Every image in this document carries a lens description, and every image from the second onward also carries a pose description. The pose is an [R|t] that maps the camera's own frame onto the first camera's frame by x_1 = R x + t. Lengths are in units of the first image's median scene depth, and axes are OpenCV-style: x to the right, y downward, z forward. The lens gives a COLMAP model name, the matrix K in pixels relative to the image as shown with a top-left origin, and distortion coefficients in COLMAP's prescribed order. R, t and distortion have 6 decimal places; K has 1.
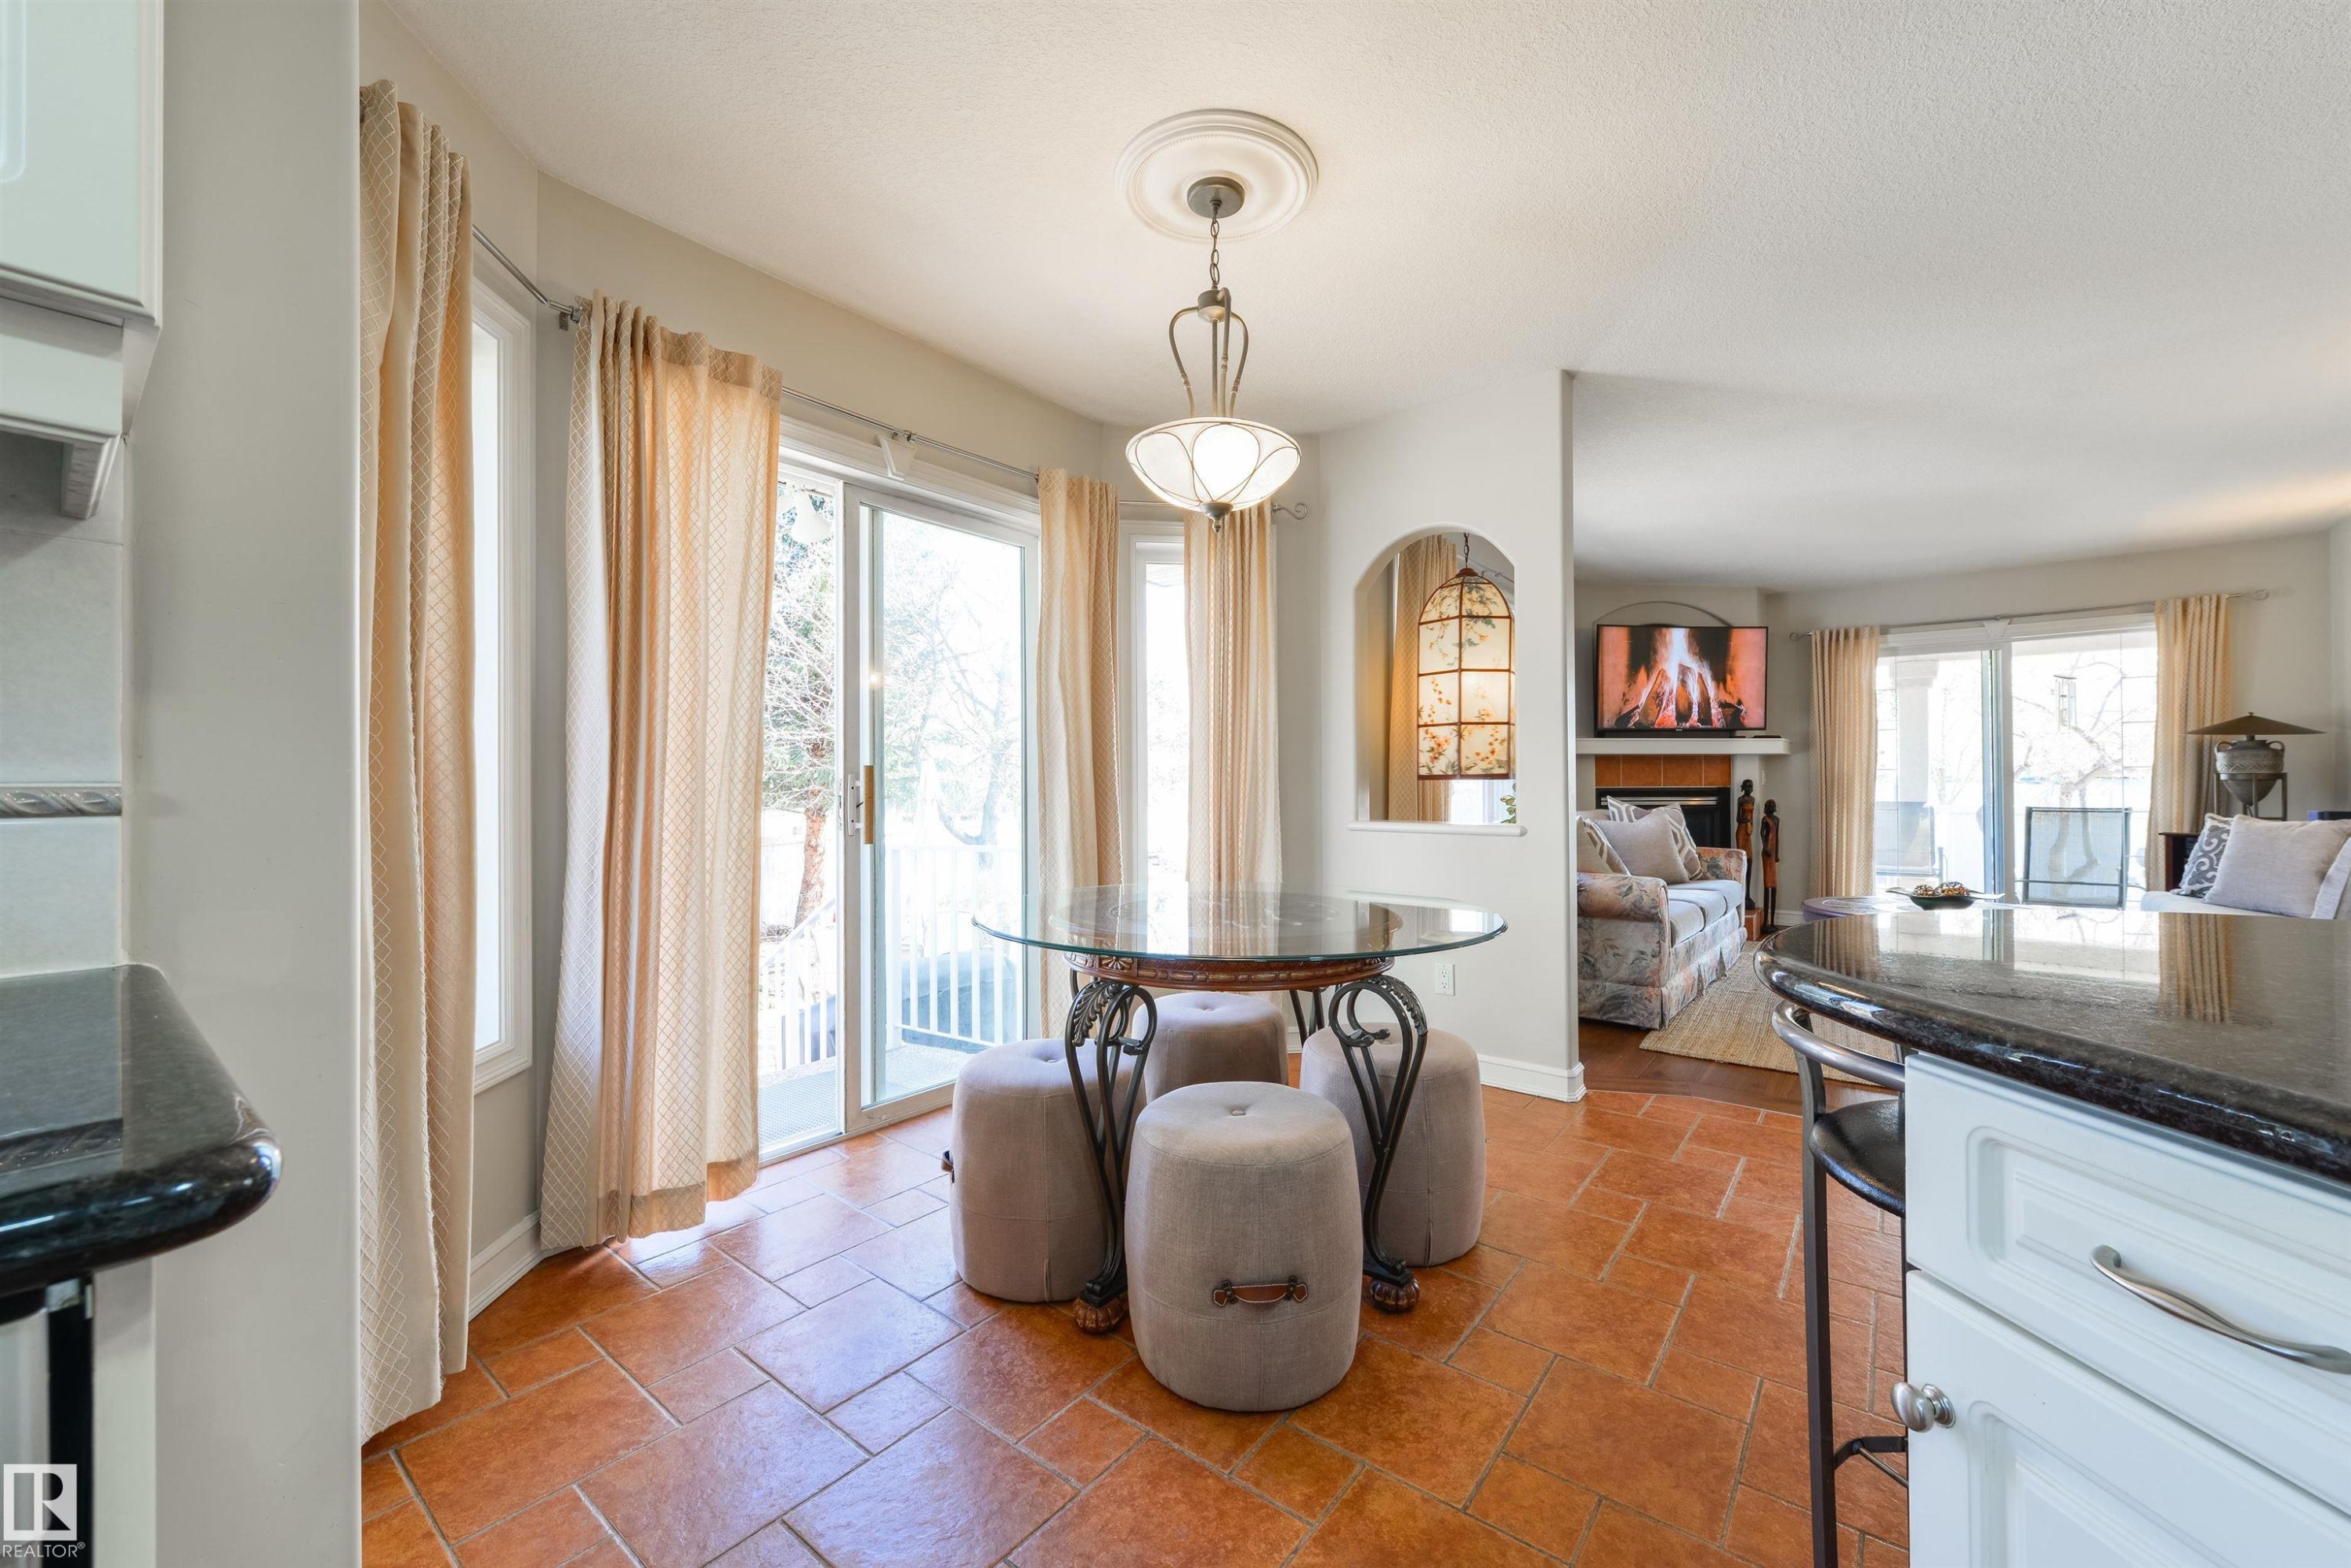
lens RADIAL K [[915.7, 0, 1192.0], [0, 915.7, 777.0], [0, 0, 1]] dist [-0.000251, 0.000036]
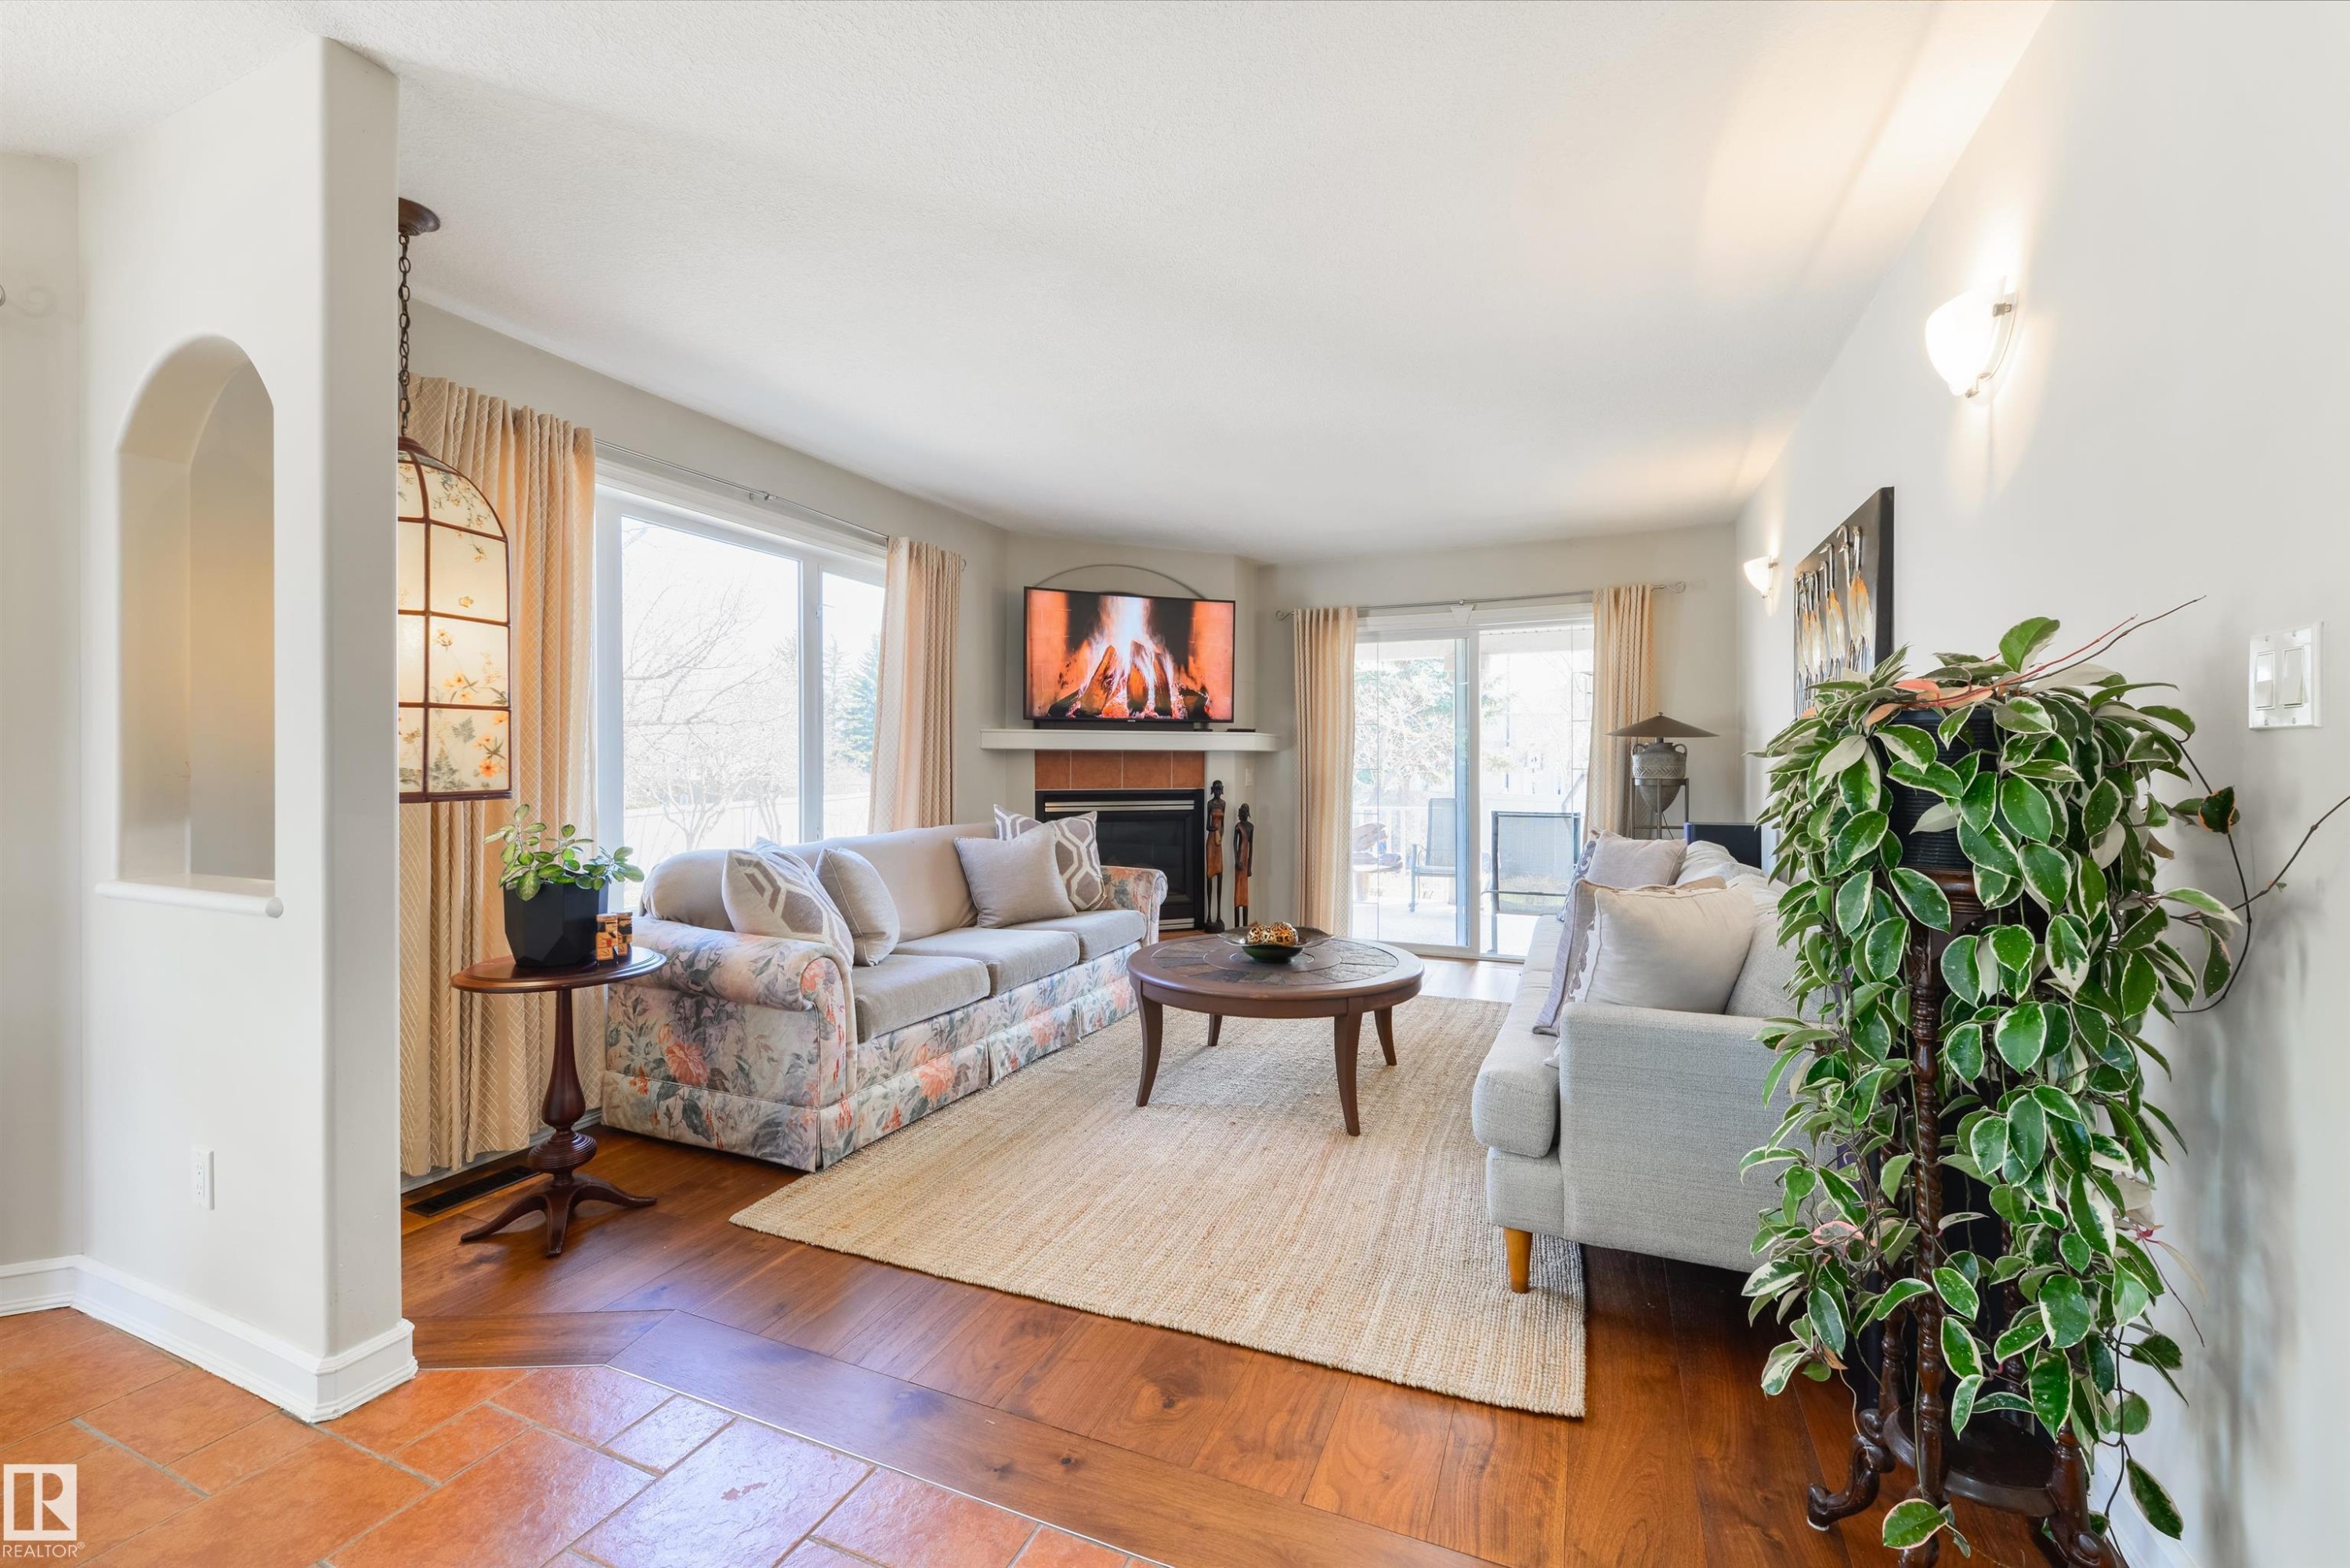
lens RADIAL K [[933.4, 0, 1190.3], [0, 933.4, 772.9], [0, 0, 1]] dist [-0.000282, -0.000046]
pose [[0.965596, 0.002807, 0.260032, 0.370809], [-0.005781, 0.999926, 0.010672, -0.013863], [-0.259982, -0.011808, 0.965541, 0.174429]]
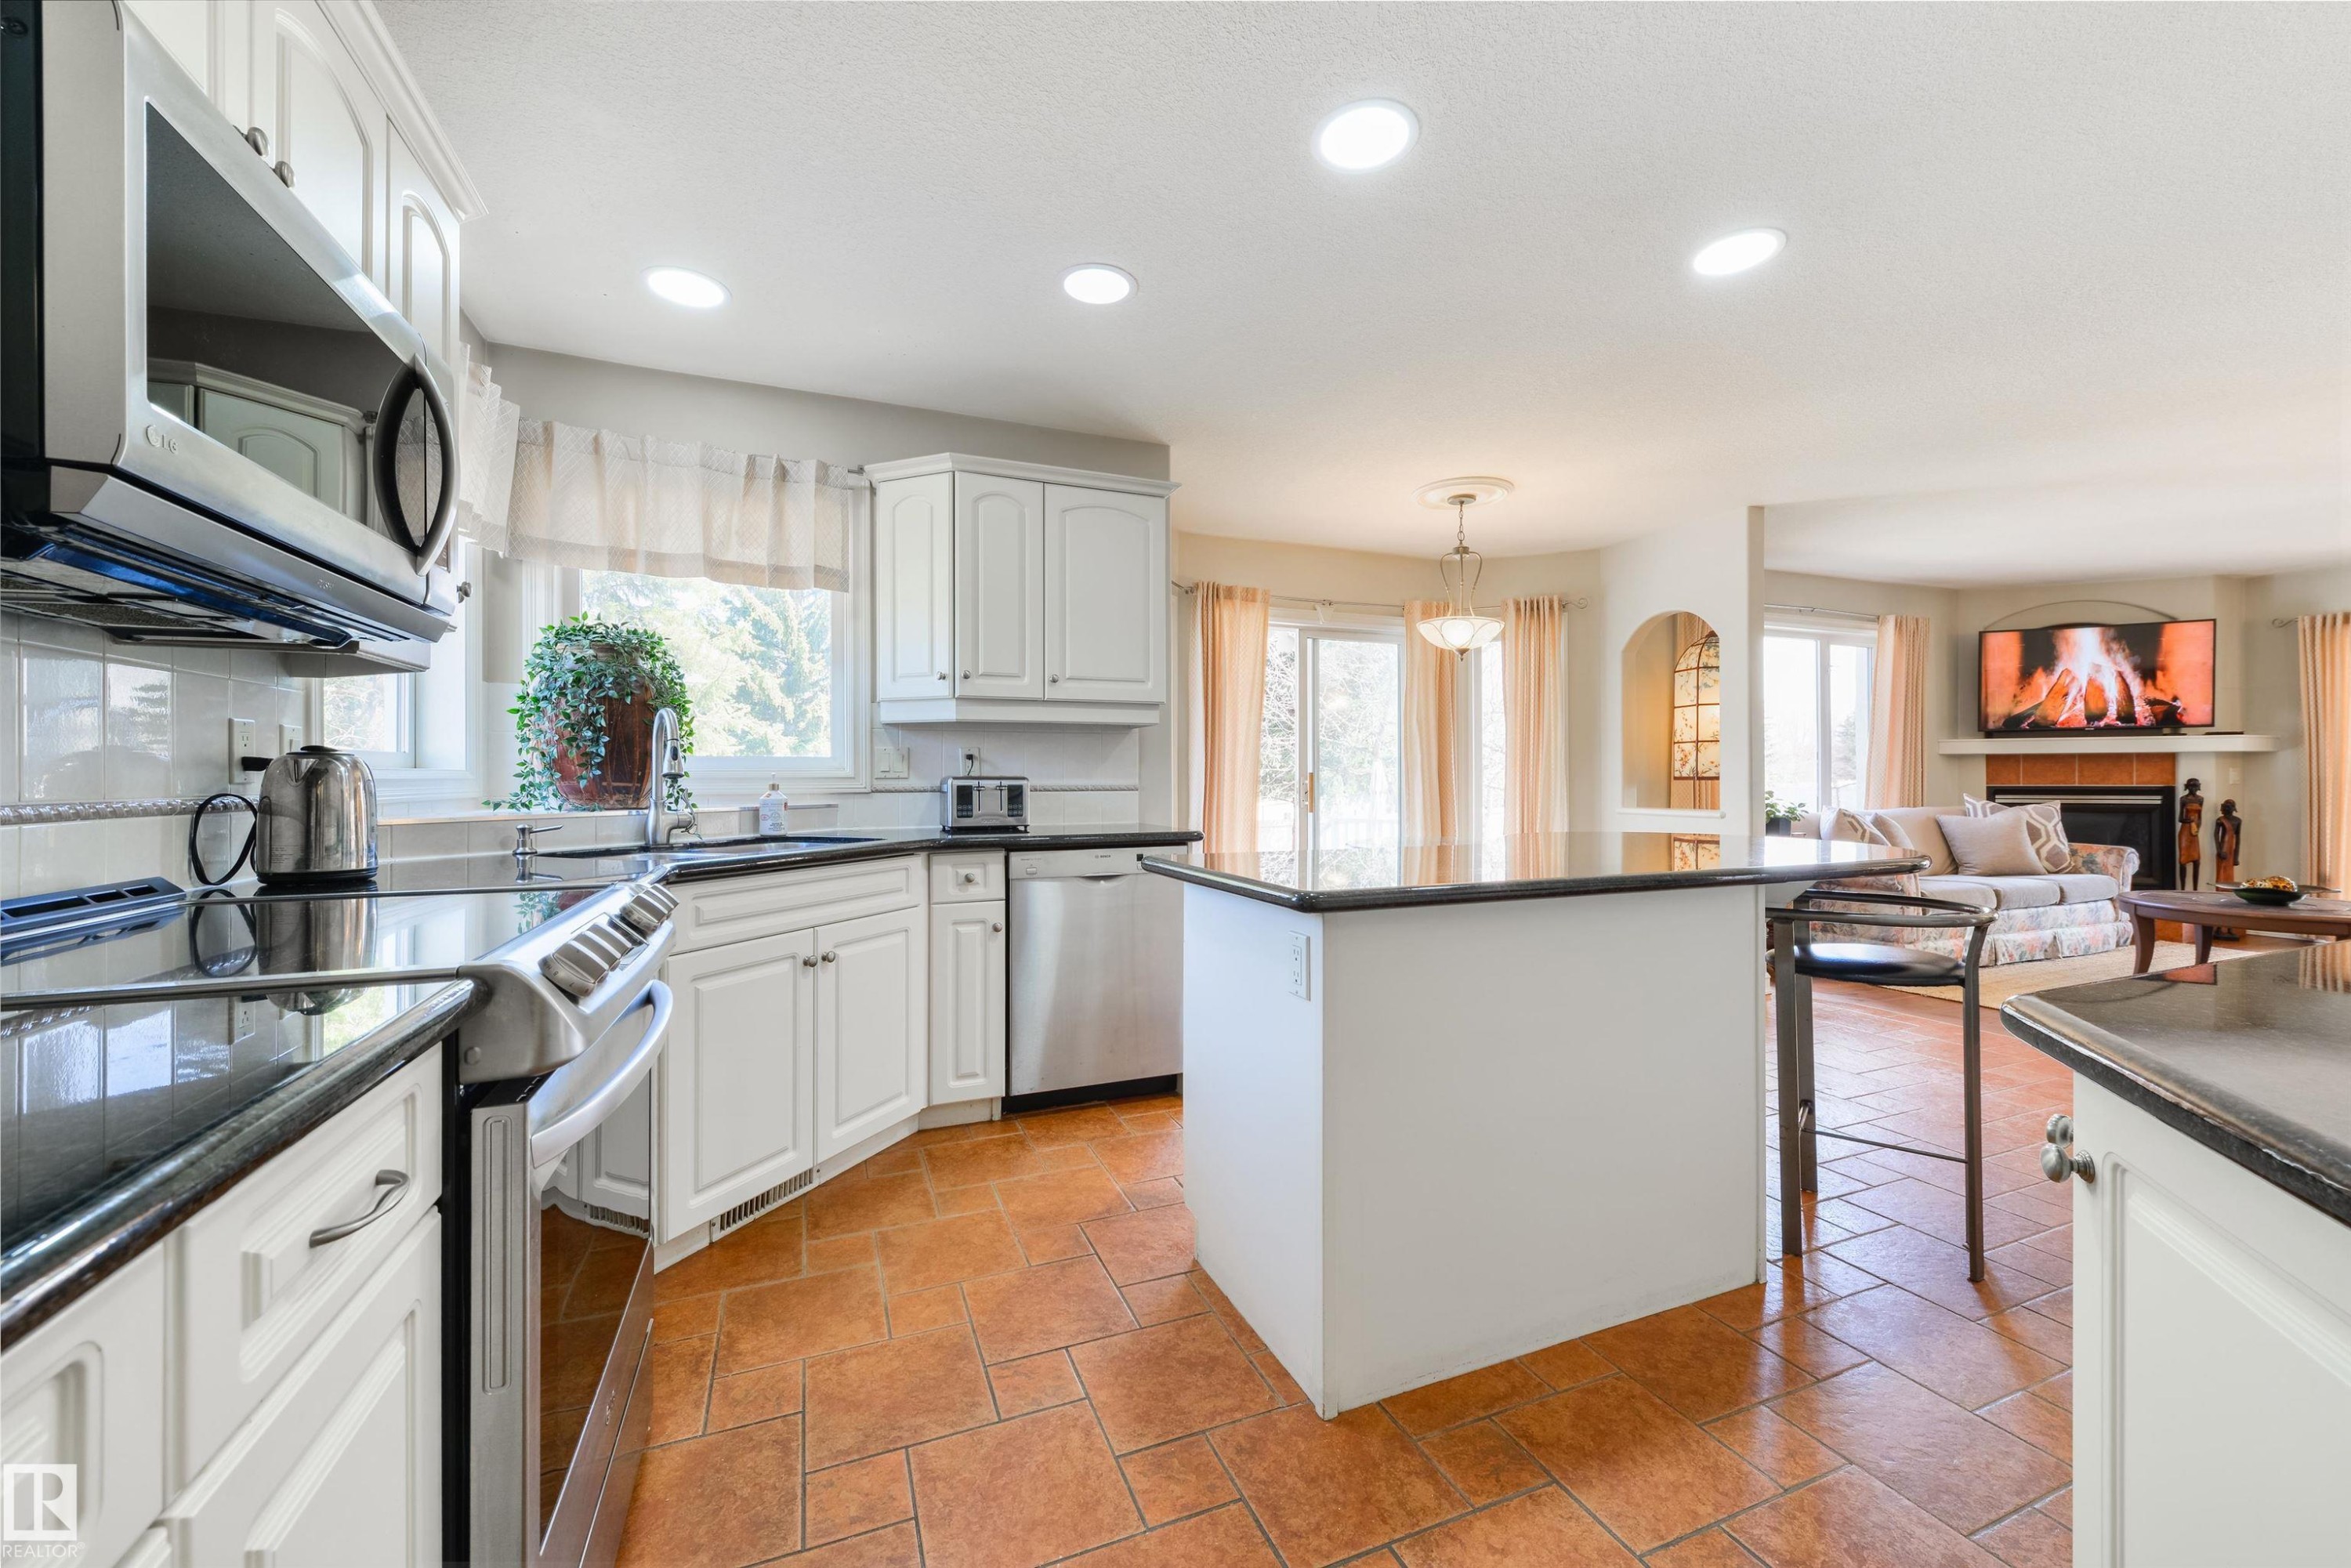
lens RADIAL K [[915.7, 0, 1192.0], [0, 915.7, 777.0], [0, 0, 1]] dist [-0.000251, 0.000036]
pose [[0.870395, 0.001920, -0.492349, 0.172217], [0.001751, 0.999974, 0.006994, -0.007414], [0.492350, -0.006950, 0.870369, -0.367632]]
